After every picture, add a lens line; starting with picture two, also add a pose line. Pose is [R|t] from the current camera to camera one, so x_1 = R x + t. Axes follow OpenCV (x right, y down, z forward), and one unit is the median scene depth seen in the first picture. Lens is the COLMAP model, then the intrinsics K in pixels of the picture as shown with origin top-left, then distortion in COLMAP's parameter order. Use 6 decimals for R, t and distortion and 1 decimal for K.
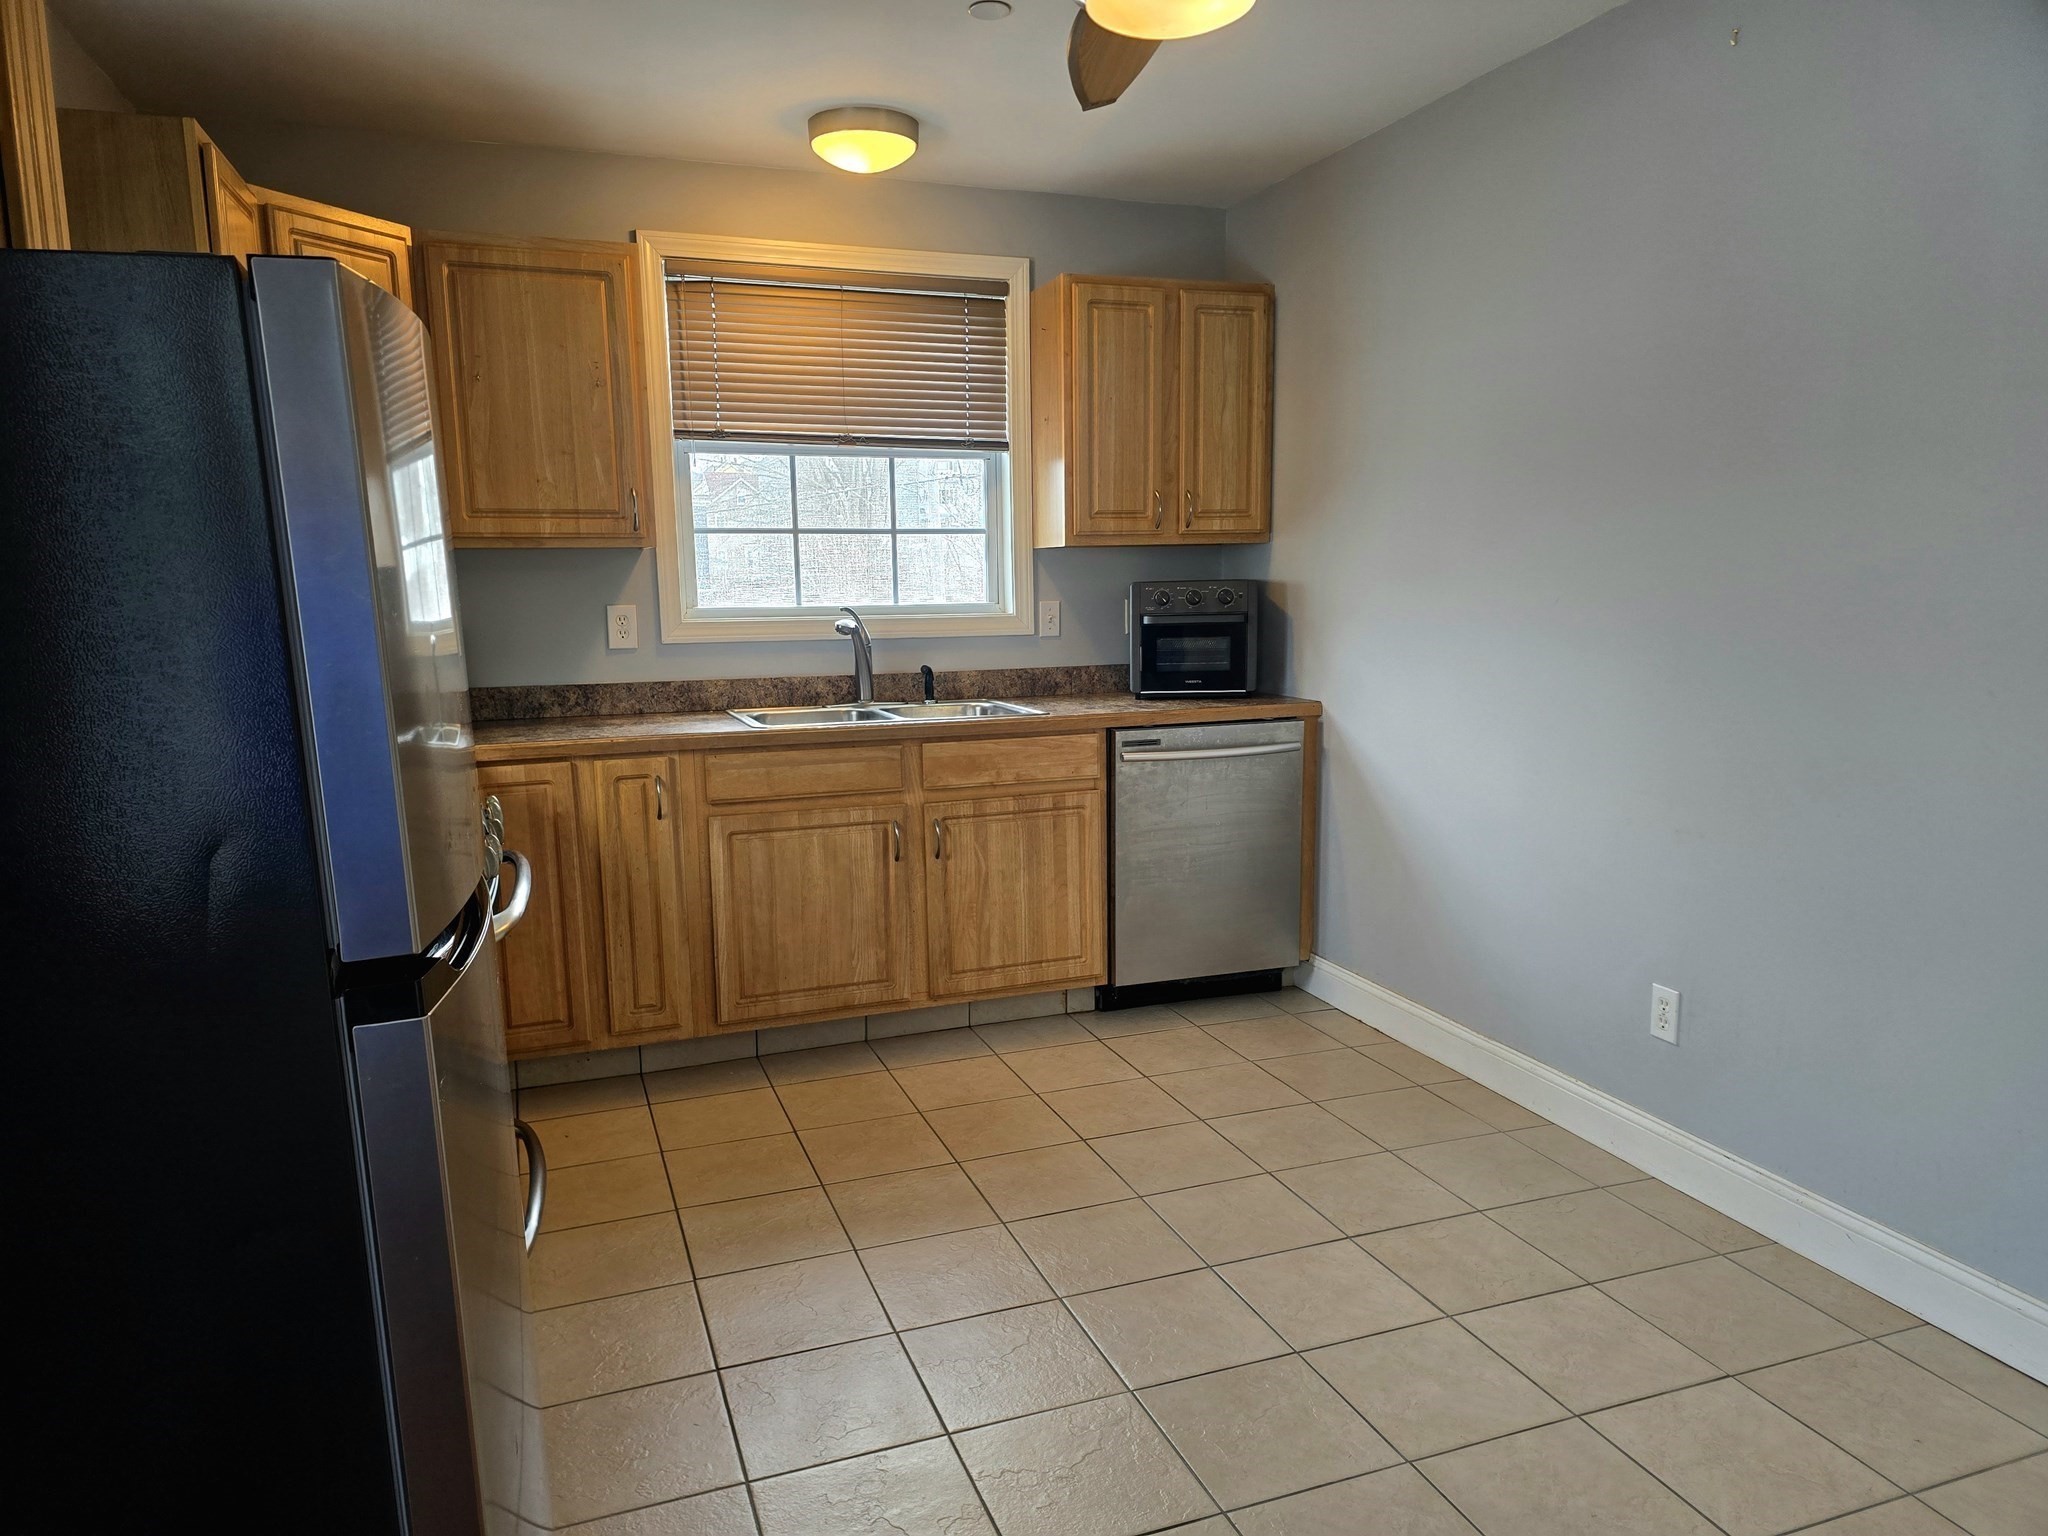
lens RADIAL K [[1359.1, 0, 1024.8], [0, 1359.1, 792.1], [0, 0, 1]] dist [0.075129, -0.067077]
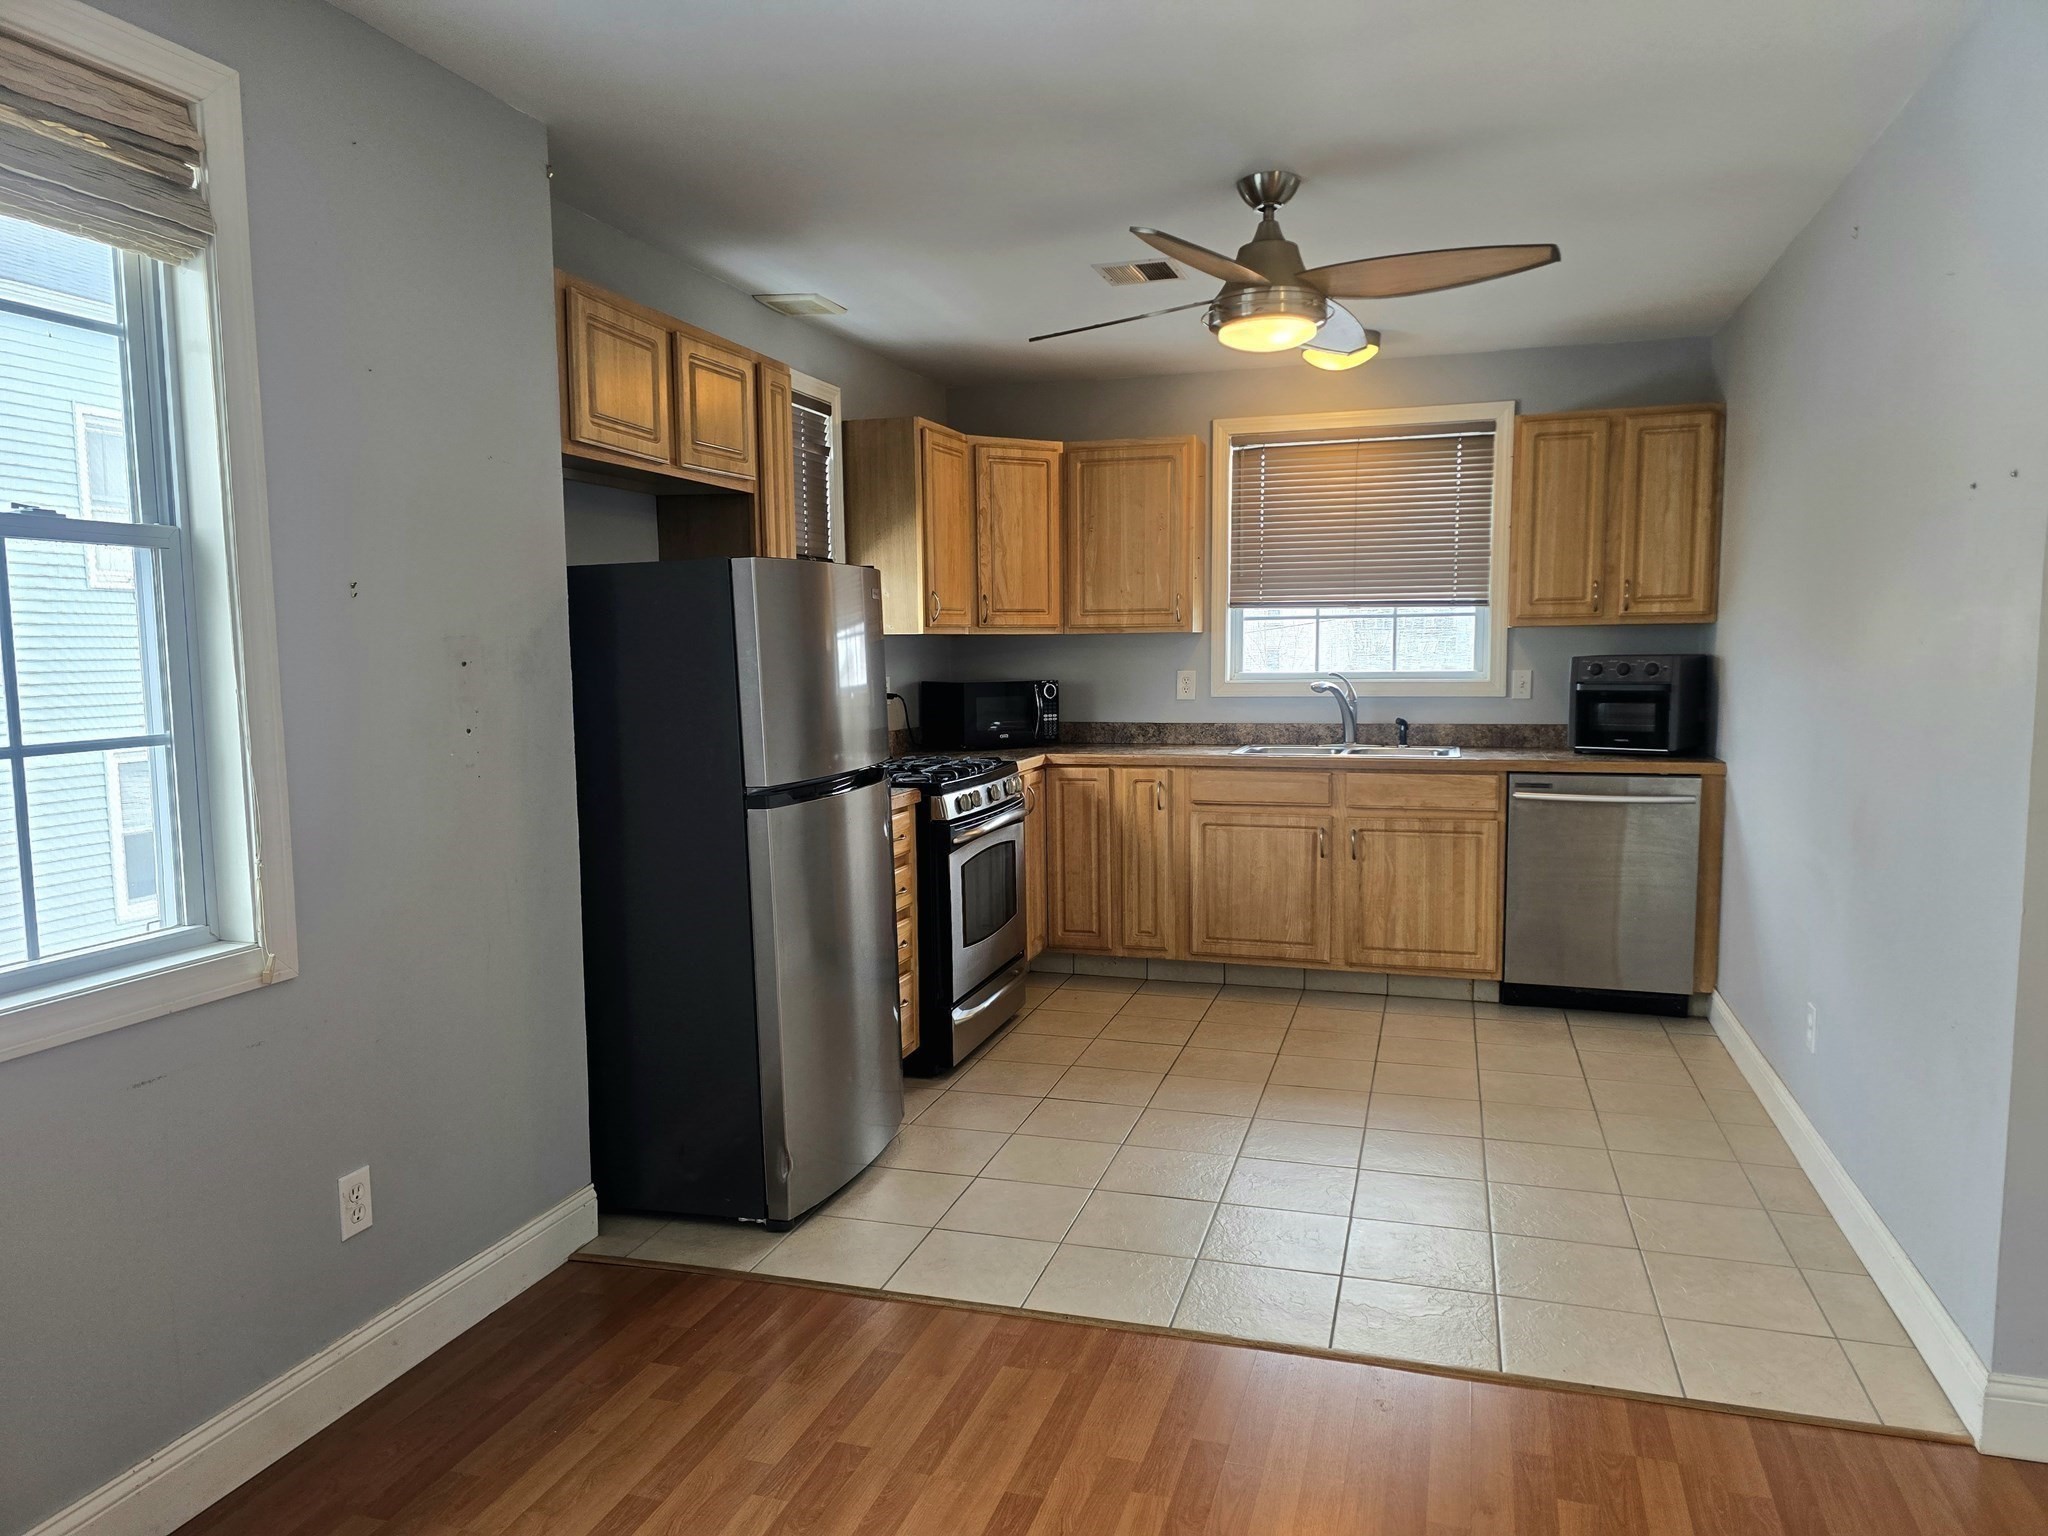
lens RADIAL K [[1359.1, 0, 1039.0], [0, 1359.1, 787.5], [0, 0, 1]] dist [0.075129, -0.067077]
pose [[0.802062, 0.068379, -0.593313, 0.464124], [-0.098472, 0.994969, -0.018449, 0.032512], [0.589067, 0.073223, 0.804760, -0.266435]]
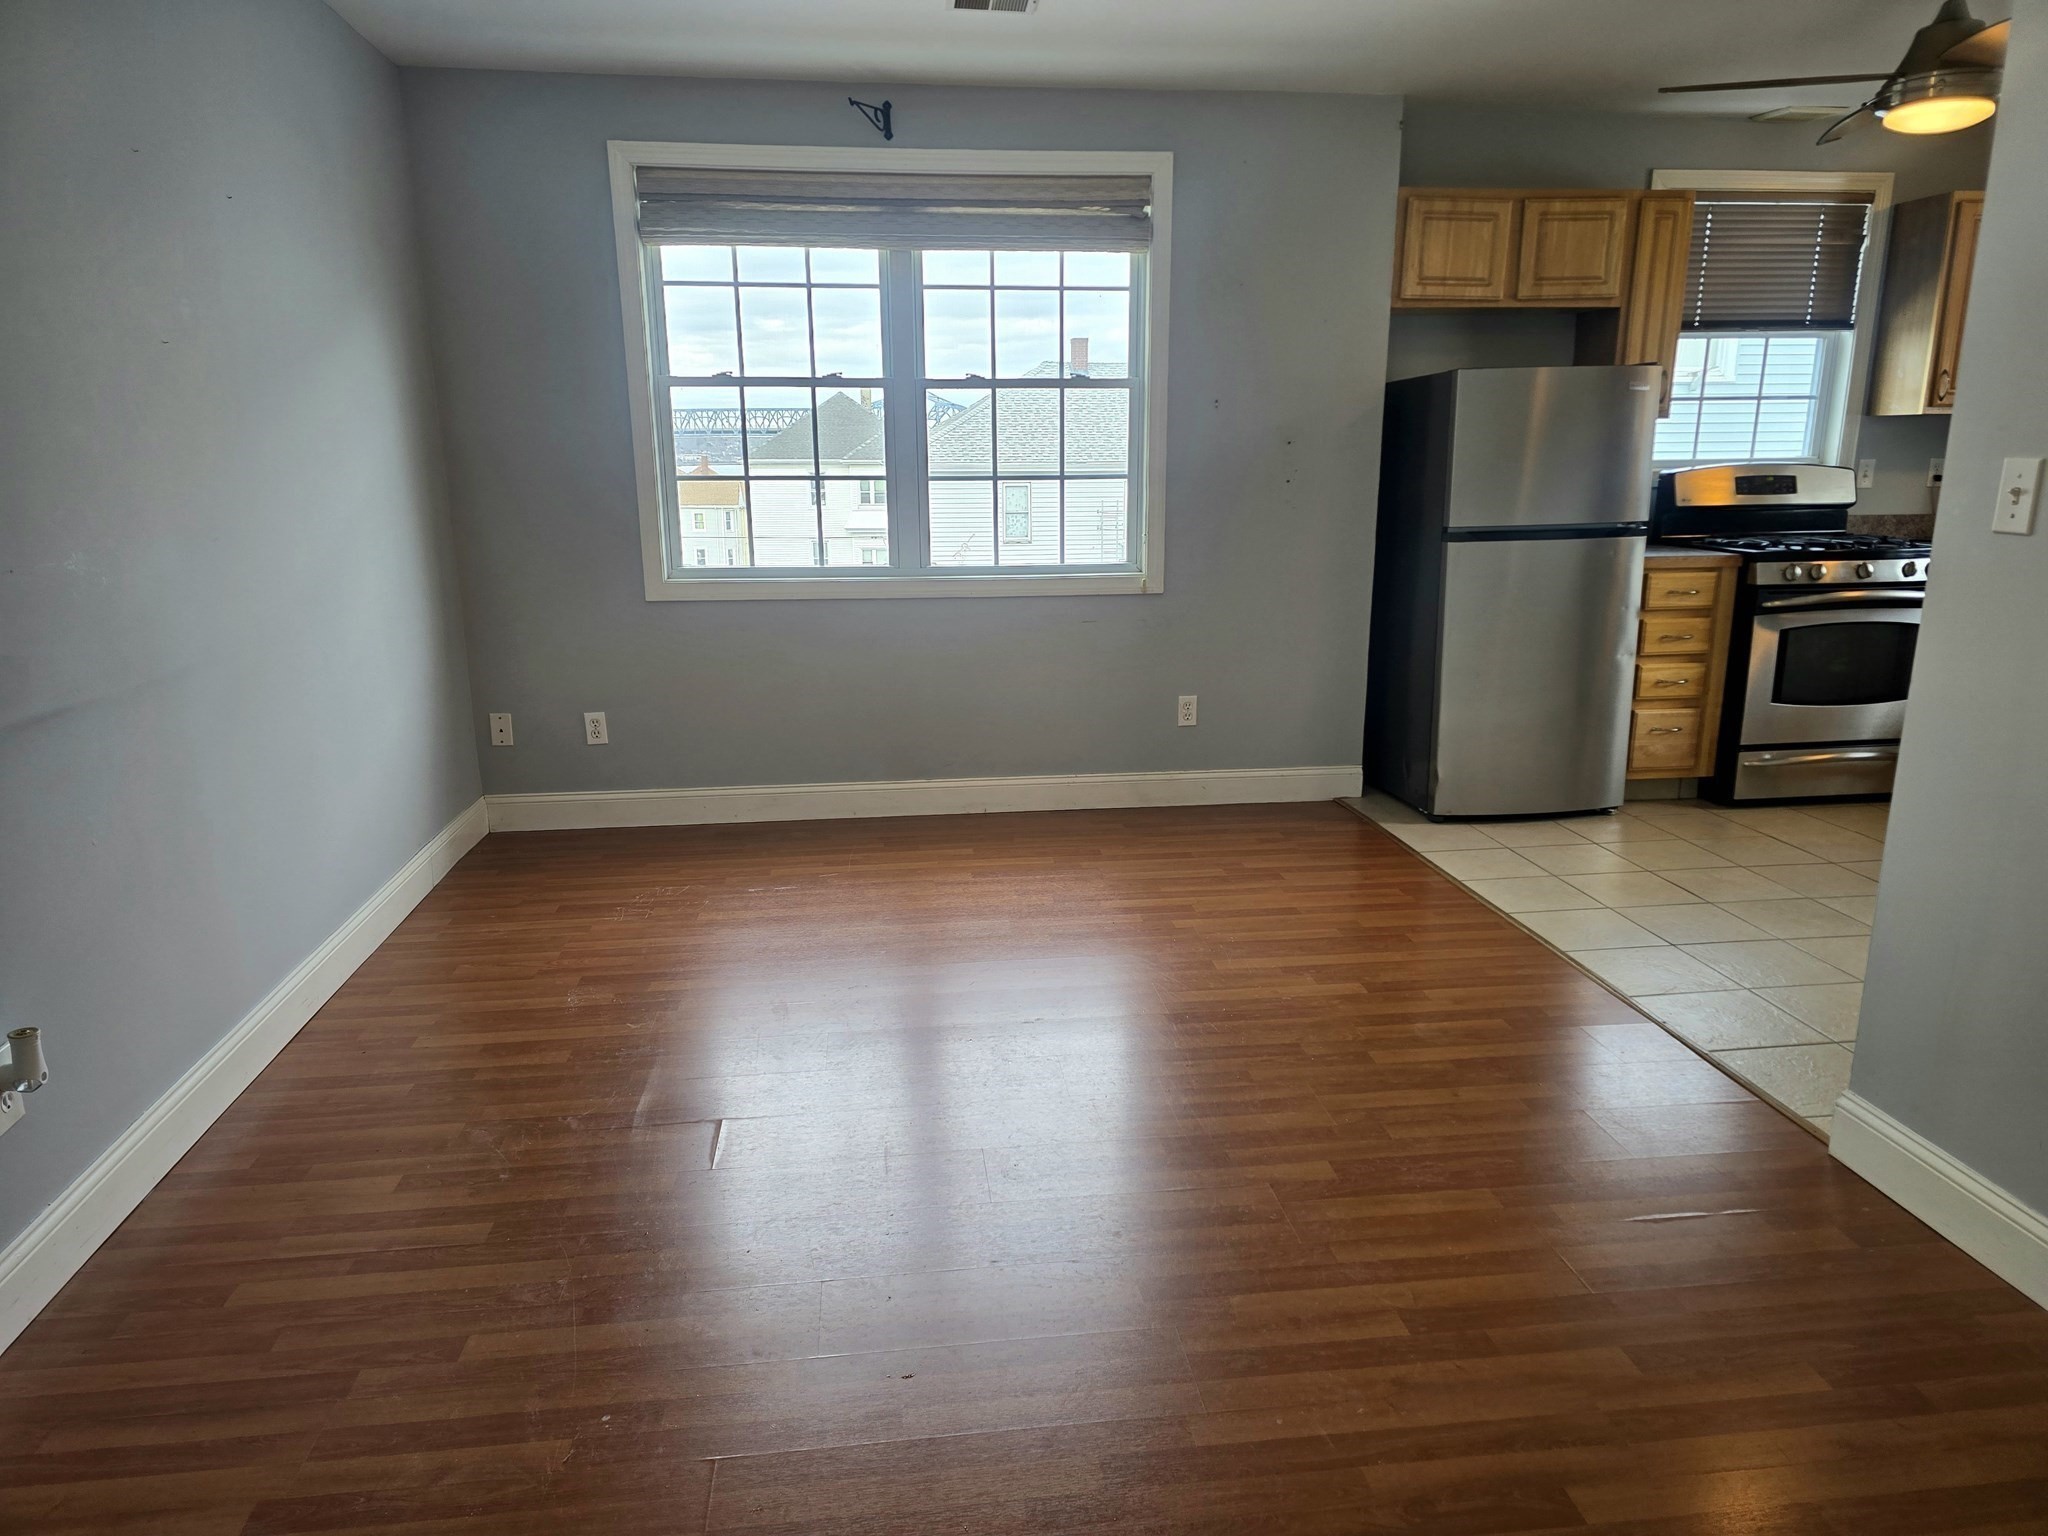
lens RADIAL K [[1359.1, 0, 1030.4], [0, 1359.1, 784.6], [0, 0, 1]] dist [0.075129, -0.067077]
pose [[-0.216152, 0.250481, -0.943683, 1.125464], [-0.151065, 0.946313, 0.285781, -0.039826], [0.964602, 0.204329, -0.166709, 0.161470]]
